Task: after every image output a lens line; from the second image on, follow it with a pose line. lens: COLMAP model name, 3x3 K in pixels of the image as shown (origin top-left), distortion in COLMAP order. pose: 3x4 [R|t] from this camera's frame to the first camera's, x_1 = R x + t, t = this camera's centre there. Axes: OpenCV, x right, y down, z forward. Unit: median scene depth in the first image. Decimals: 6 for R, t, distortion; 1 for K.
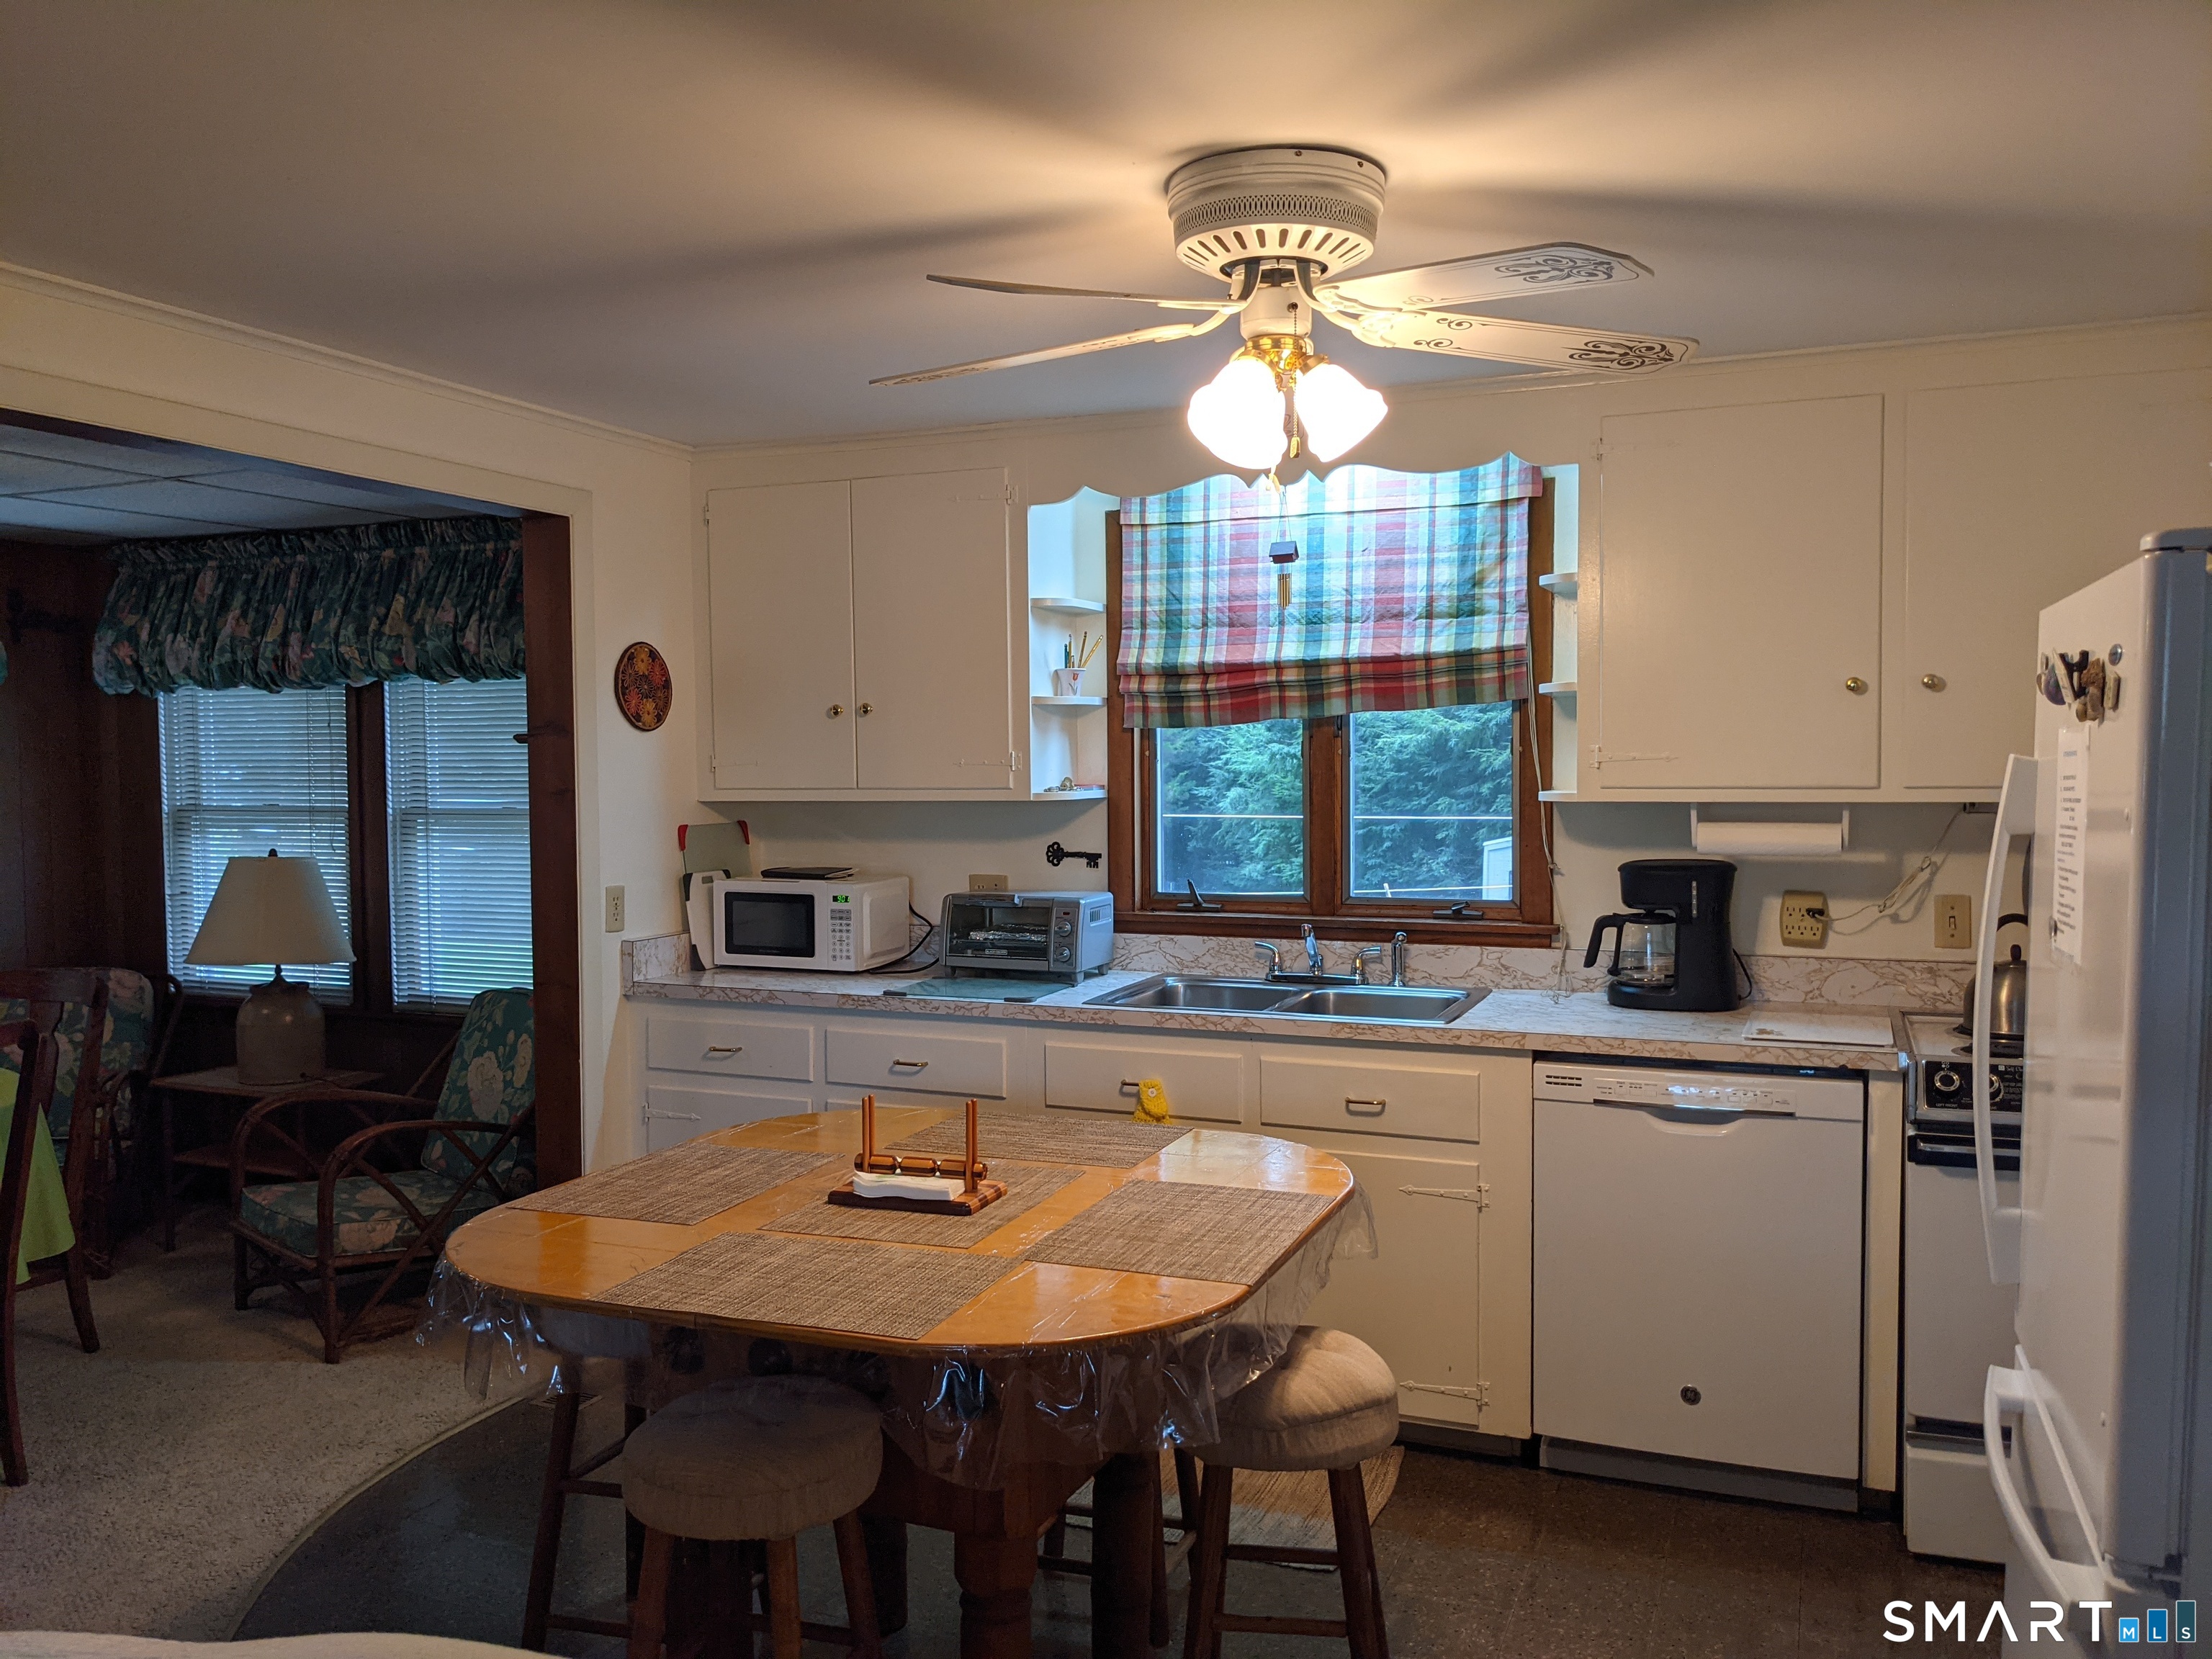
lens RADIAL K [[1730.3, 0, 1036.6], [0, 1730.3, 838.6], [0, 0, 1]] dist [0.103521, -0.170805]
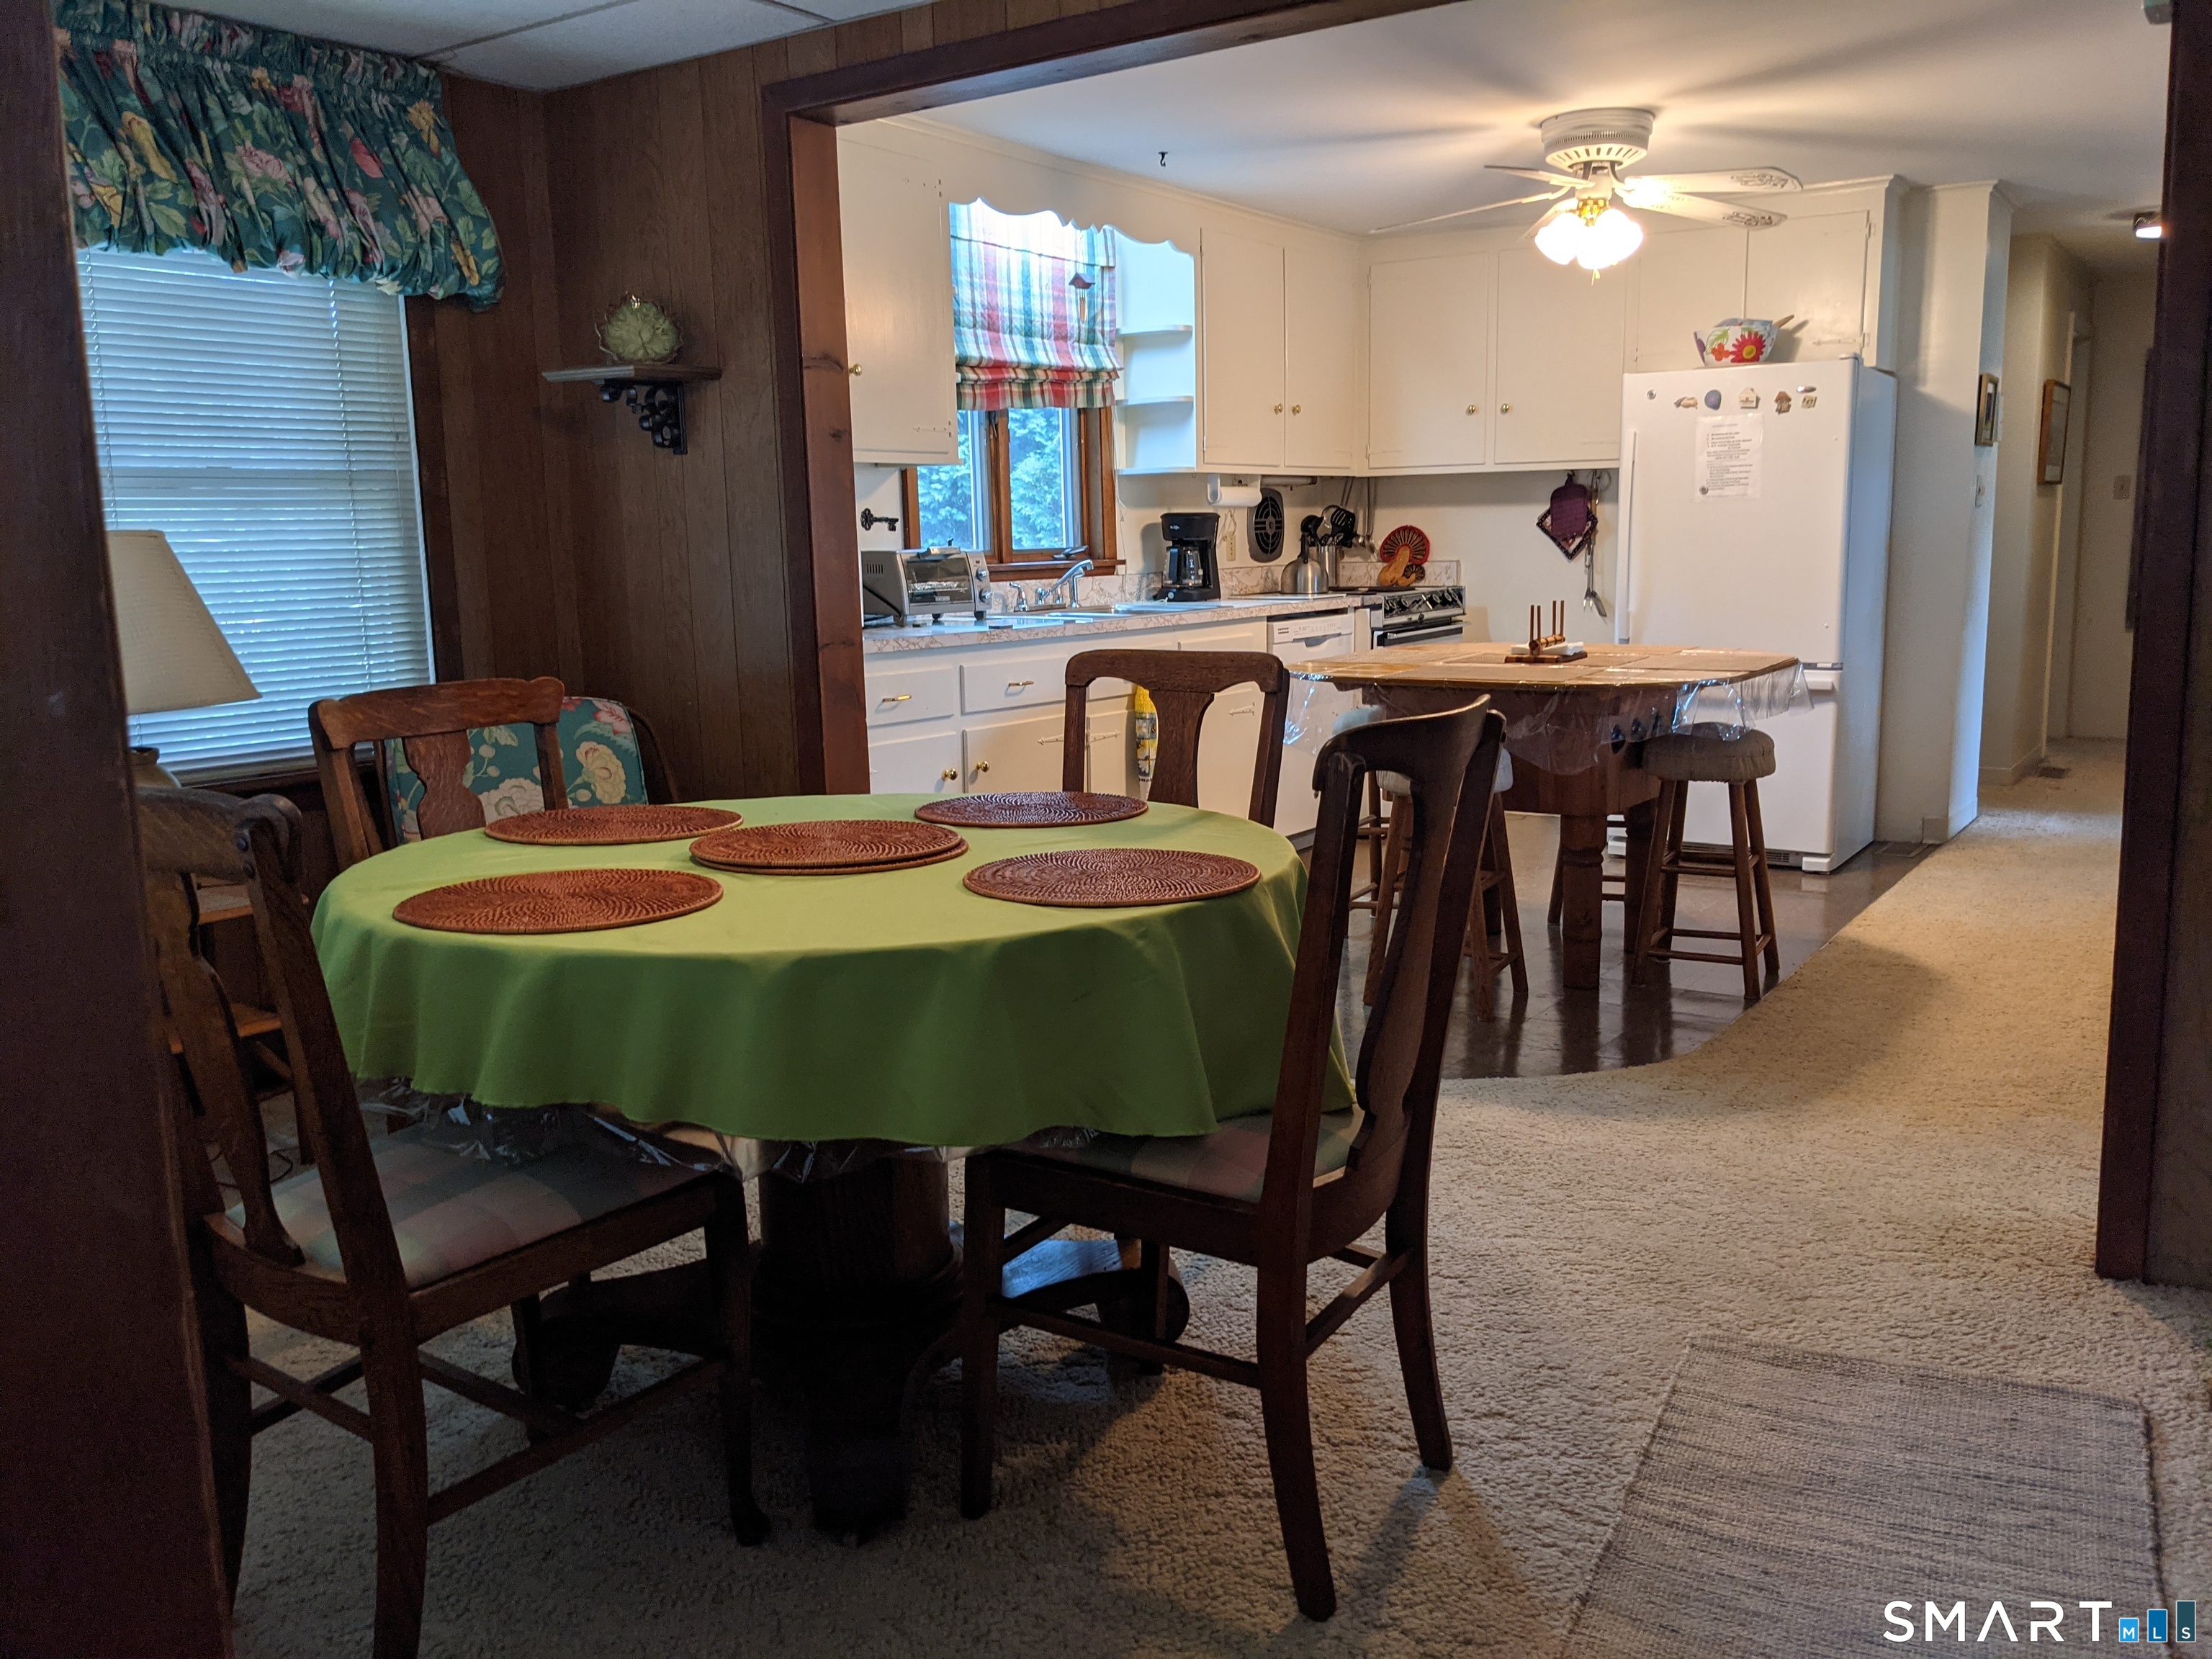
lens RADIAL K [[1749.7, 0, 1148.7], [0, 1749.7, 794.3], [0, 0, 1]] dist [0.112205, -0.198070]
pose [[0.181941, -0.142722, 0.972897, -1.168096], [0.065198, 0.988984, 0.132889, 0.048857], [-0.981146, 0.039253, 0.189242, 0.659484]]
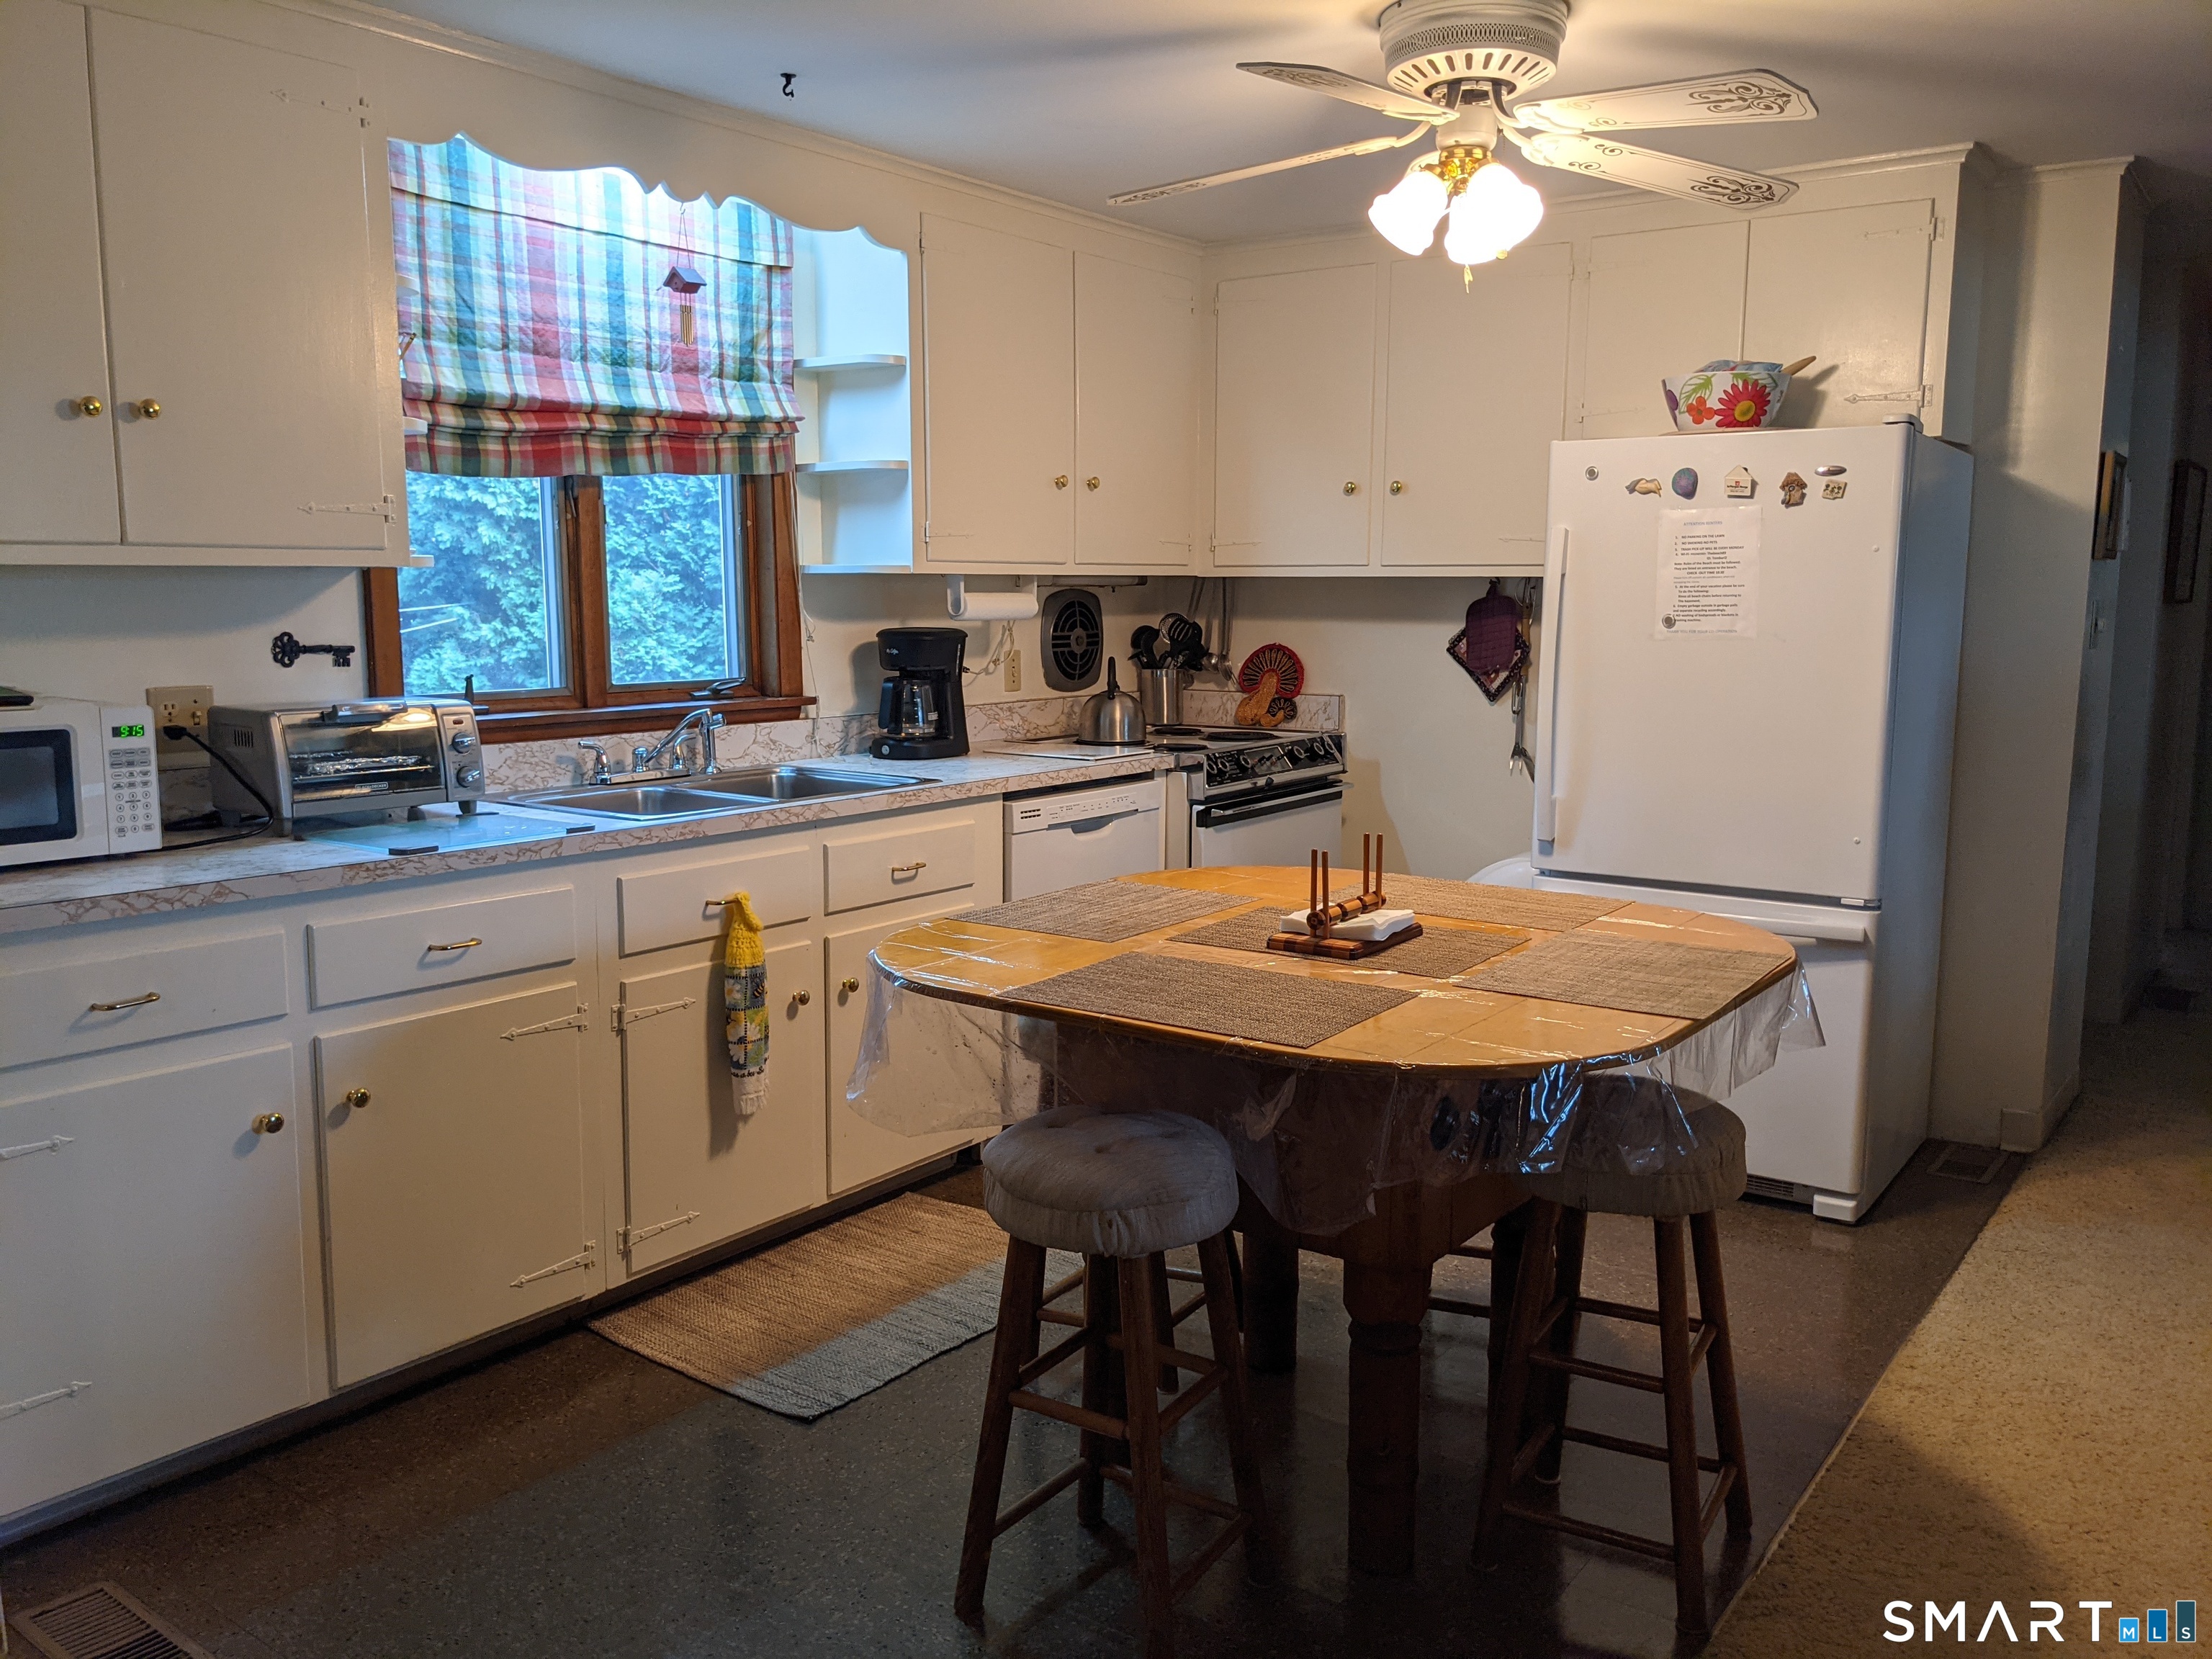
lens RADIAL K [[1748.6, 0, 1097.1], [0, 1748.6, 818.1], [0, 0, 1]] dist [0.096980, -0.181933]
pose [[0.231679, -0.119501, 0.965424, -0.650460], [0.044373, 0.992691, 0.112228, 0.011565], [-0.971780, 0.016838, 0.235288, 0.558775]]
